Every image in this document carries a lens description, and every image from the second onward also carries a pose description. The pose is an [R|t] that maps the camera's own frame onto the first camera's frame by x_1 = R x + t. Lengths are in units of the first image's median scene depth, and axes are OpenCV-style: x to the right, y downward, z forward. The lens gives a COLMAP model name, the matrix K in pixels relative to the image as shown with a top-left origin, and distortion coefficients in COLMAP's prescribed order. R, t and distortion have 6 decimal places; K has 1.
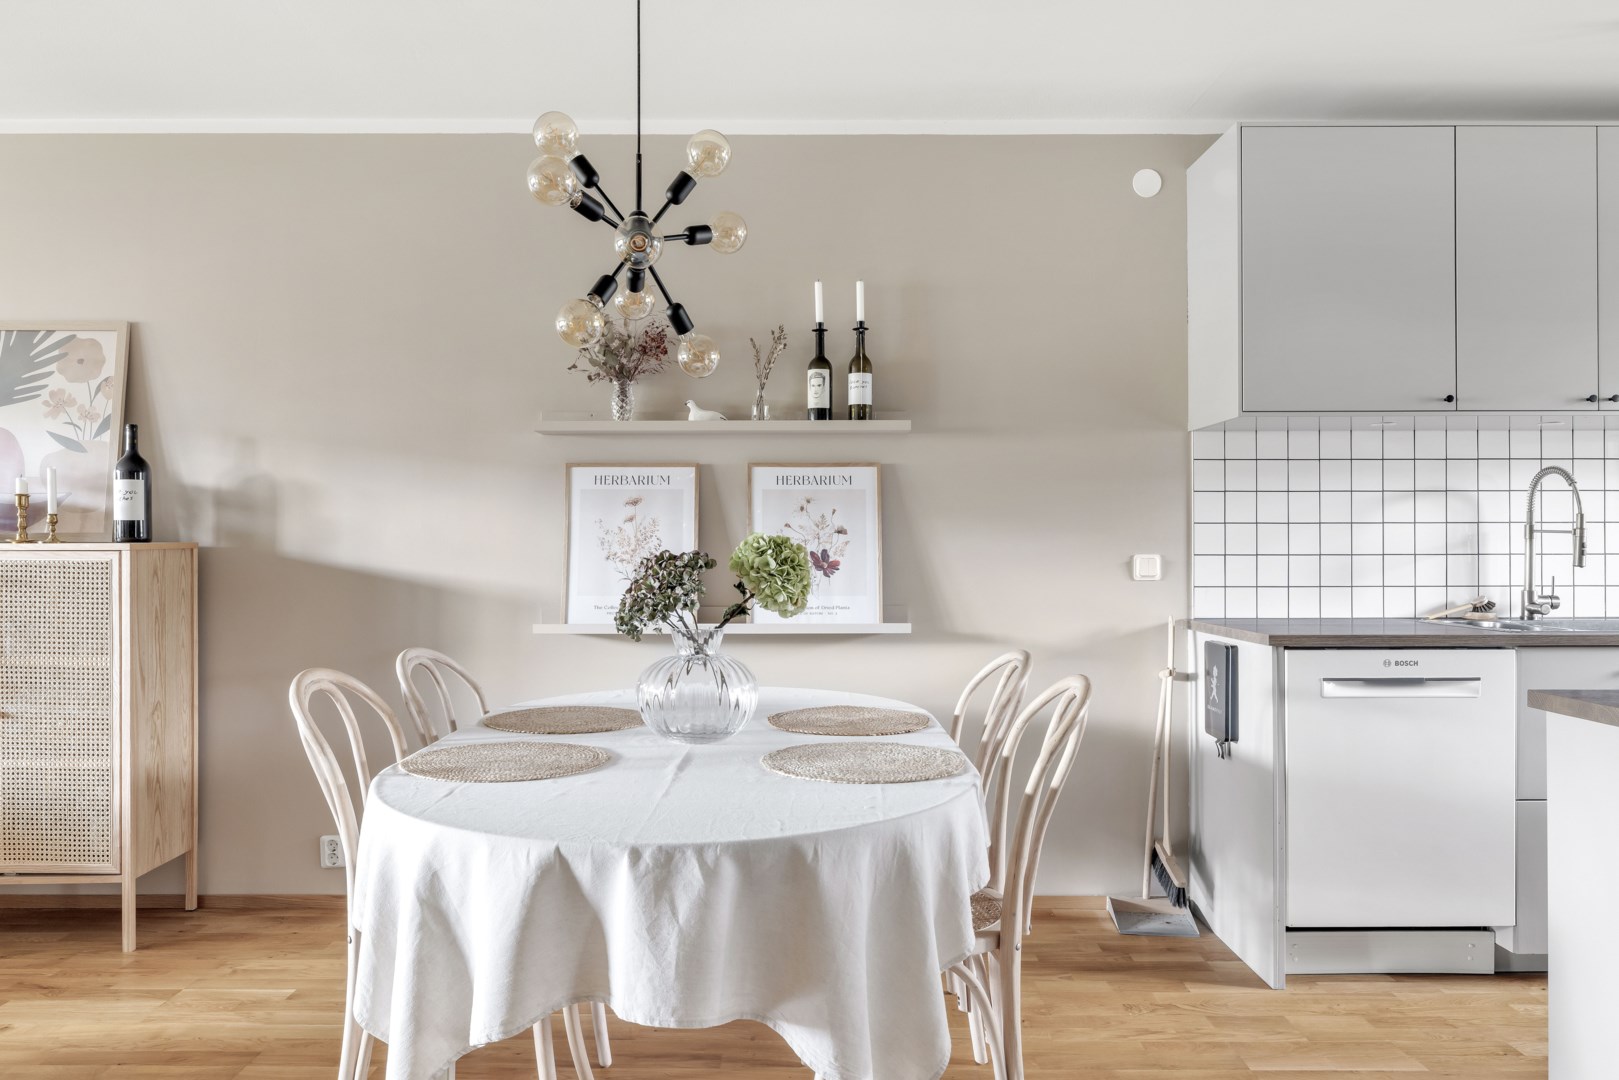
lens RADIAL K [[1077.9, 0, 809.5], [0, 1077.9, 540.0], [0, 0, 1]] dist [-0.000727, -0.003154]
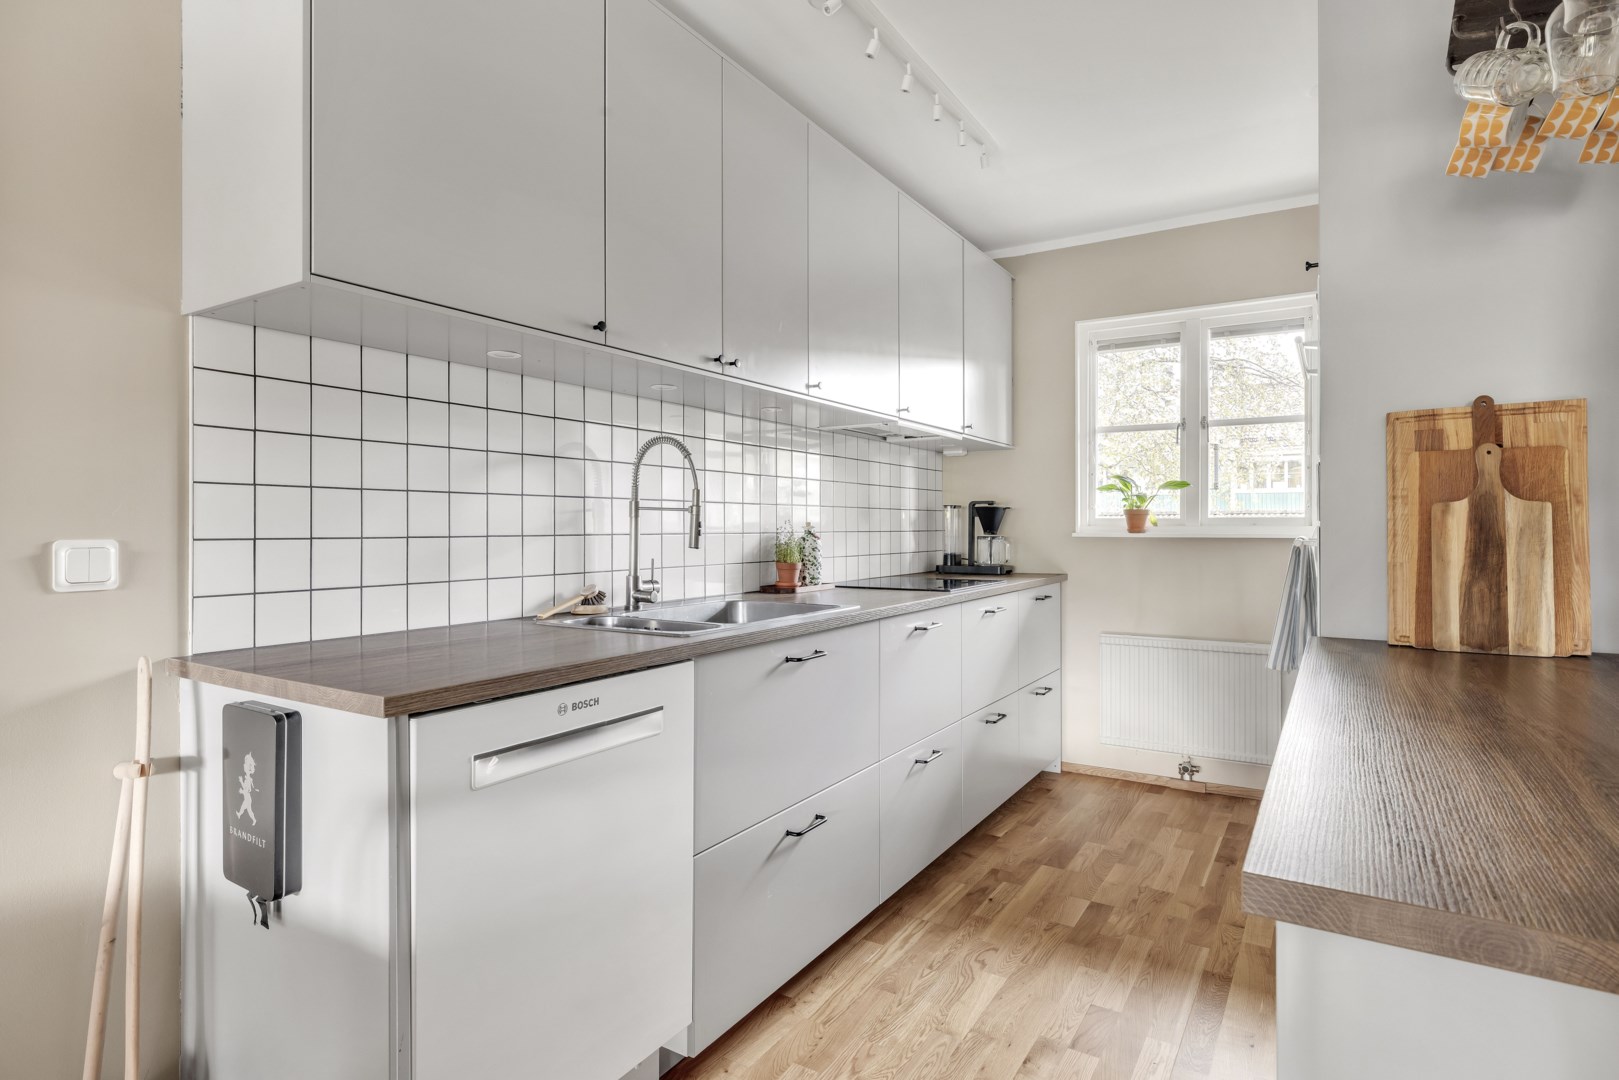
lens RADIAL K [[833.1, 0, 807.8], [0, 833.1, 530.5], [0, 0, 1]] dist [0.000682, -0.000323]
pose [[0.528881, -0.002510, 0.848692, 0.164847], [-0.006499, 0.999954, 0.007007, 0.004055], [-0.848671, -0.009221, 0.528841, 0.518758]]
